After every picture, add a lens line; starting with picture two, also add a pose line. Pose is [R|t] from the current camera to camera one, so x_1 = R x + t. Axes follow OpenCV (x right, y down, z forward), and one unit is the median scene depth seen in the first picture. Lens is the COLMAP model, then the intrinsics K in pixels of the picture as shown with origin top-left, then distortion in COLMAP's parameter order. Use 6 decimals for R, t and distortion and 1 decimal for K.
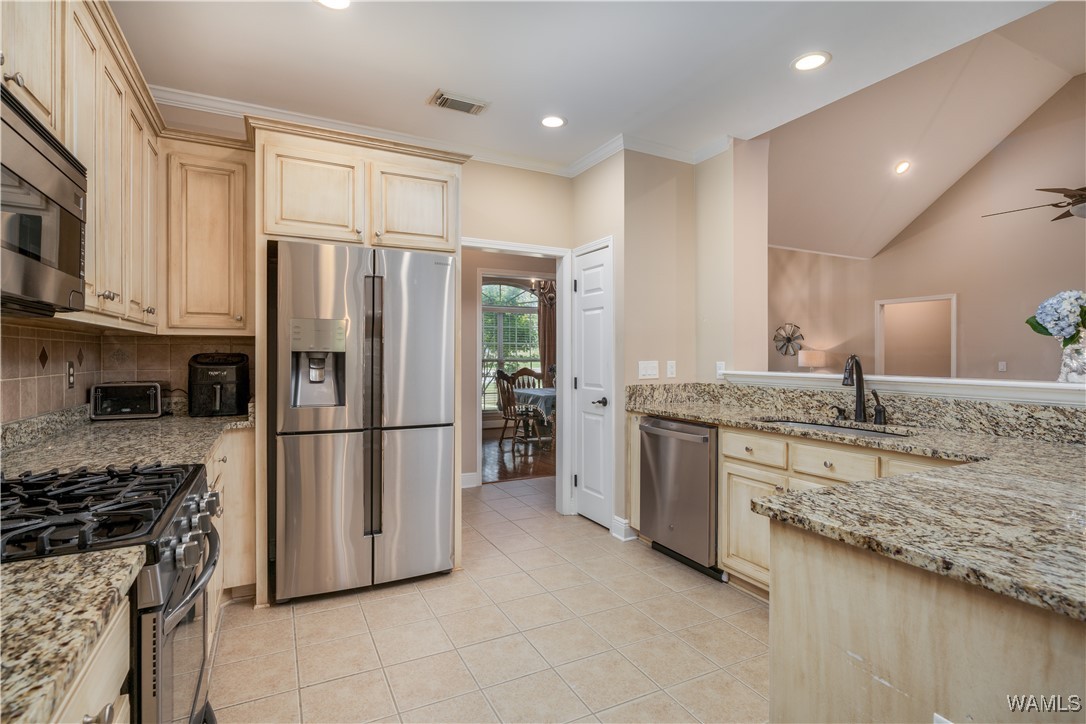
lens RADIAL K [[530.5, 0, 542.4], [0, 530.5, 357.0], [0, 0, 1]] dist [-0.000016, 0.000253]
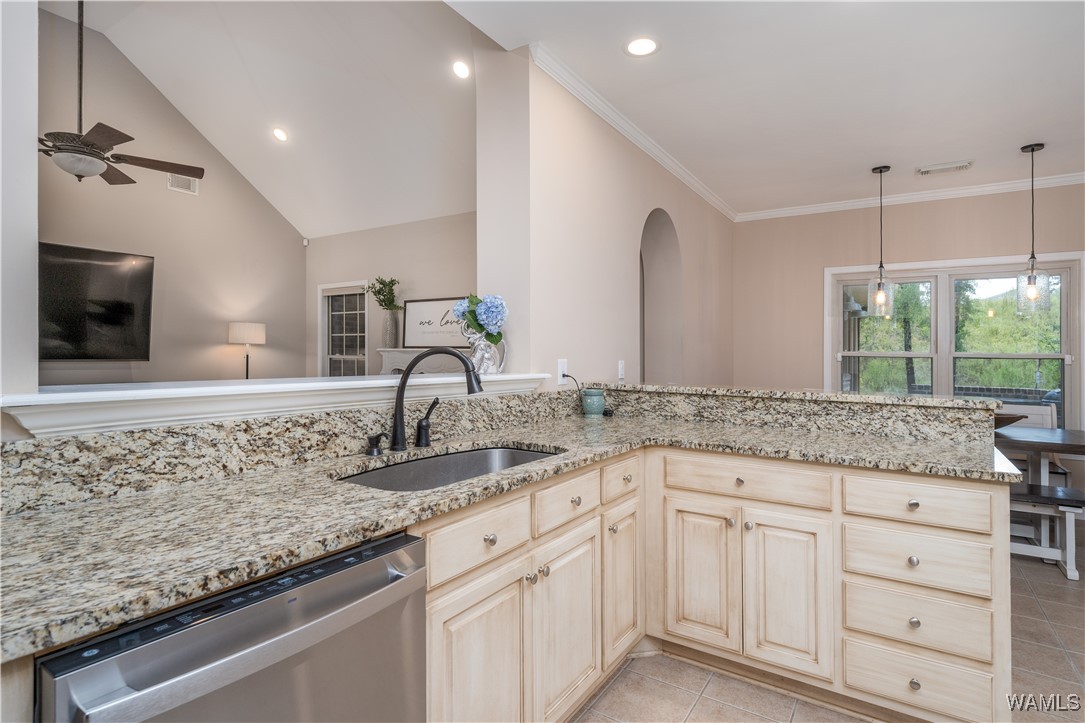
lens RADIAL K [[550.8, 0, 541.4], [0, 550.8, 353.4], [0, 0, 1]] dist [0.000162, 0.000654]
pose [[-0.495686, -0.008308, 0.868462, -0.074264], [-0.010902, 0.999935, 0.003343, -0.000720], [-0.868433, -0.007811, -0.495745, 1.175878]]
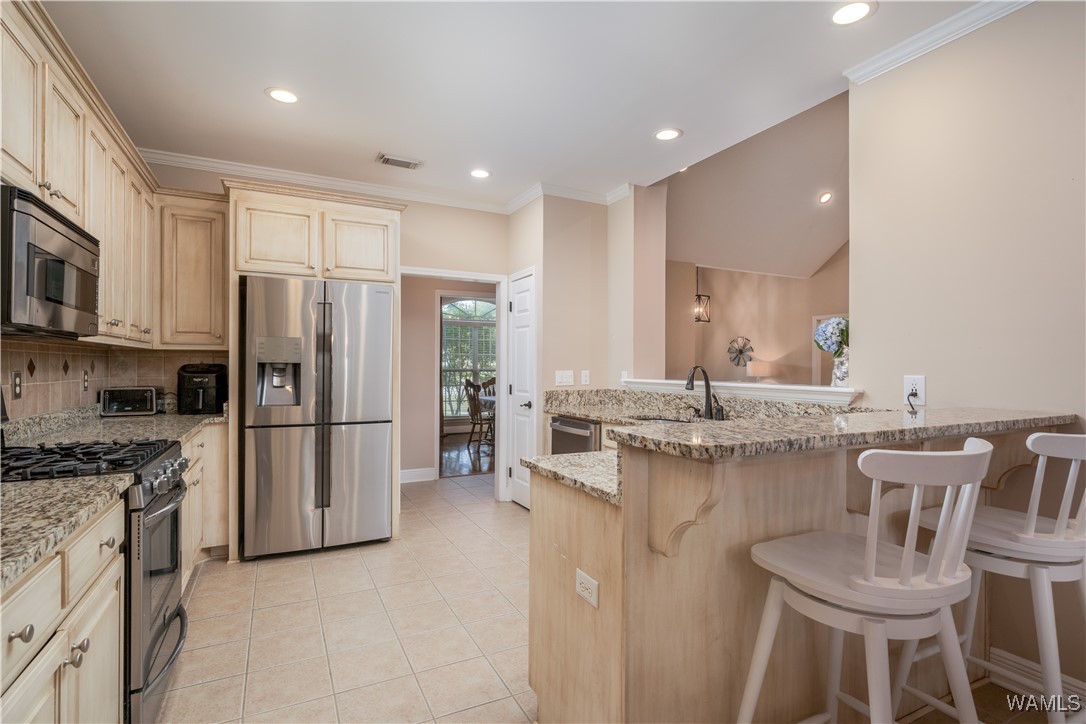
lens RADIAL K [[524.4, 0, 542.7], [0, 524.4, 365.9], [0, 0, 1]] dist [-0.001202, -0.000419]
pose [[0.999998, 0.000838, -0.001748, 0.205328], [-0.000843, 0.999995, -0.003001, 0.000686], [0.001746, 0.003003, 0.999994, -0.247417]]
